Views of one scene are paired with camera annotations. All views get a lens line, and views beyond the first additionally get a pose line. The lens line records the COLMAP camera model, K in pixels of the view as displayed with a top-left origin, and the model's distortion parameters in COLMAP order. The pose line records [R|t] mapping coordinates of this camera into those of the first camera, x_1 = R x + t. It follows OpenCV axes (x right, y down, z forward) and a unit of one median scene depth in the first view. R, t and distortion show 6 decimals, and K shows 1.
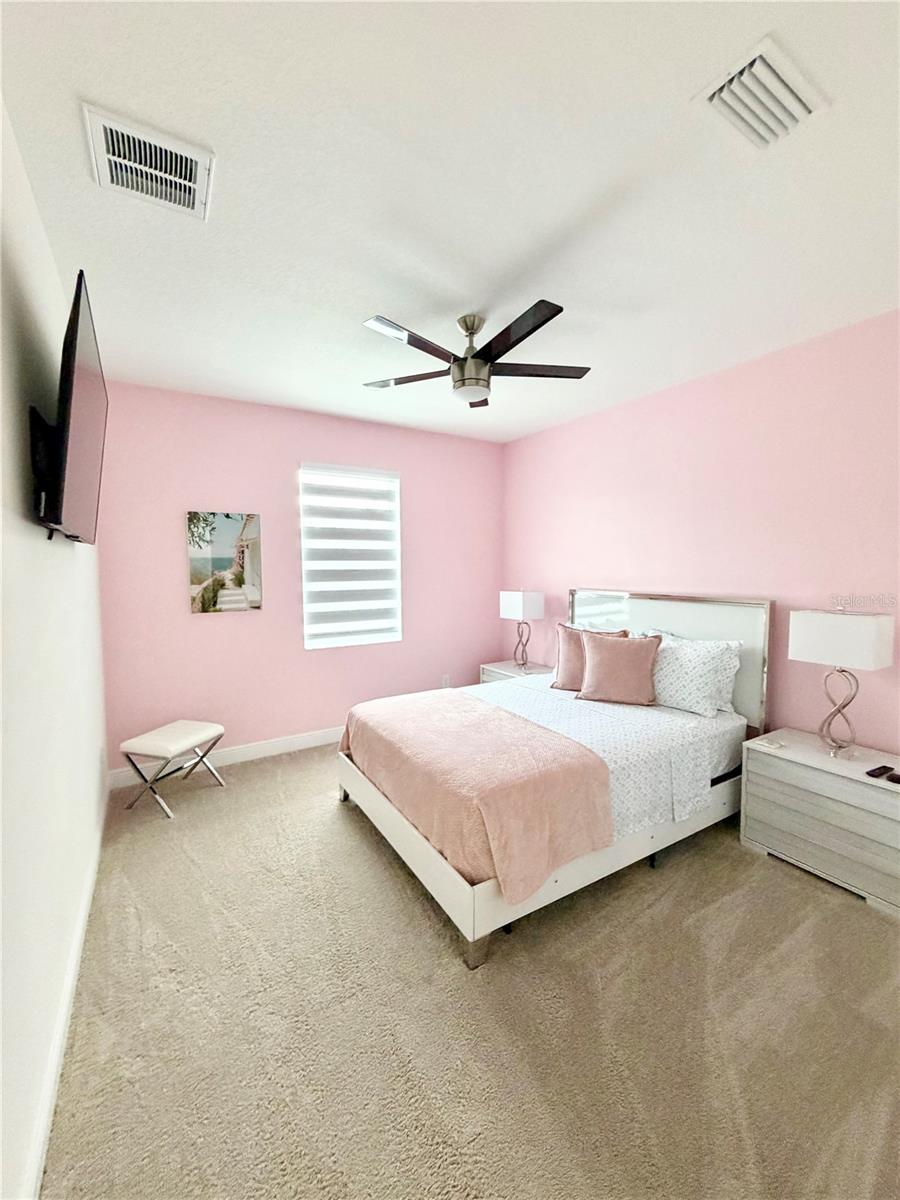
lens RADIAL K [[481.4, 0, 449.5], [0, 481.4, 598.3], [0, 0, 1]] dist [-0.001103, 0.000883]
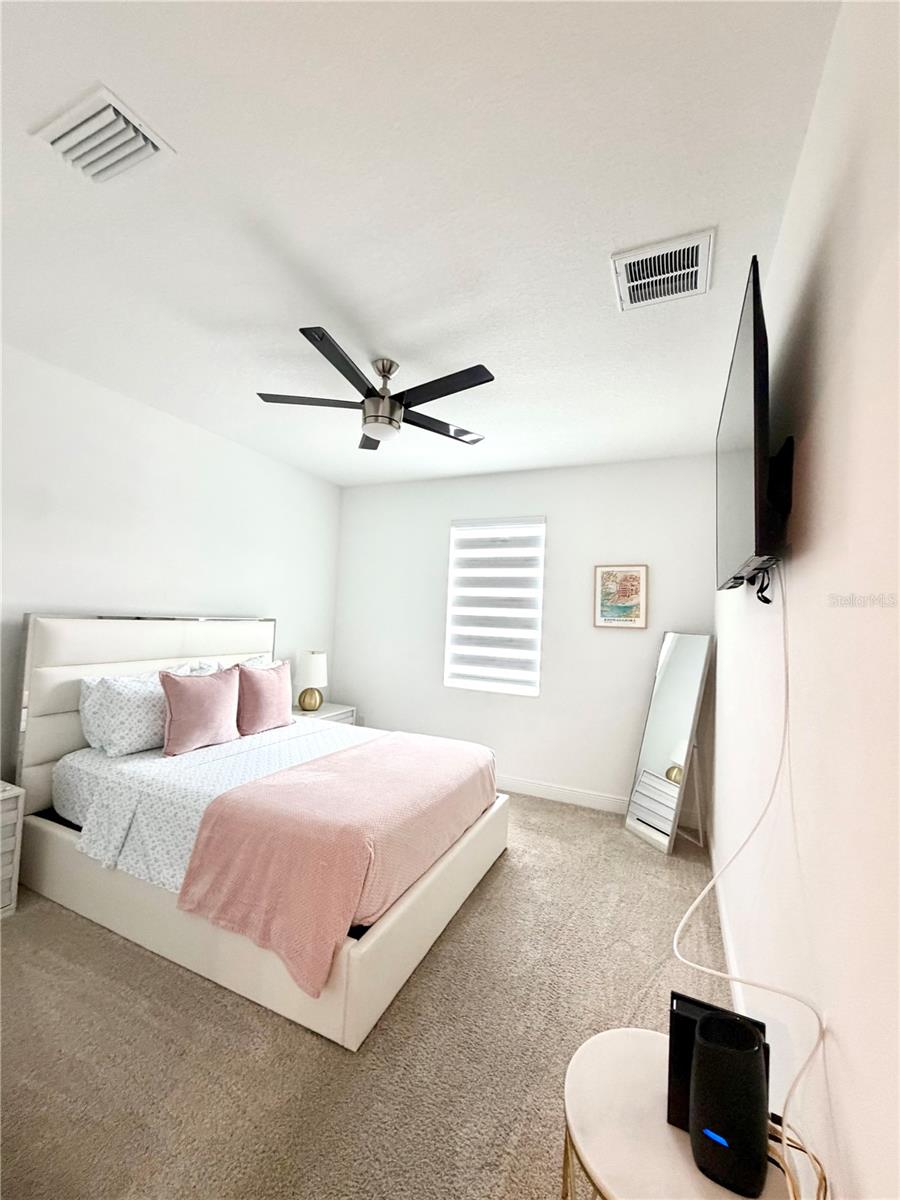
lens RADIAL K [[481.4, 0, 454.0], [0, 481.4, 597.1], [0, 0, 1]] dist [-0.001103, 0.000883]
pose [[0.574750, 0.003529, -0.818322, 0.556805], [-0.096921, 0.993246, -0.063789, -0.025925], [0.812569, 0.115975, 0.571210, 0.324820]]
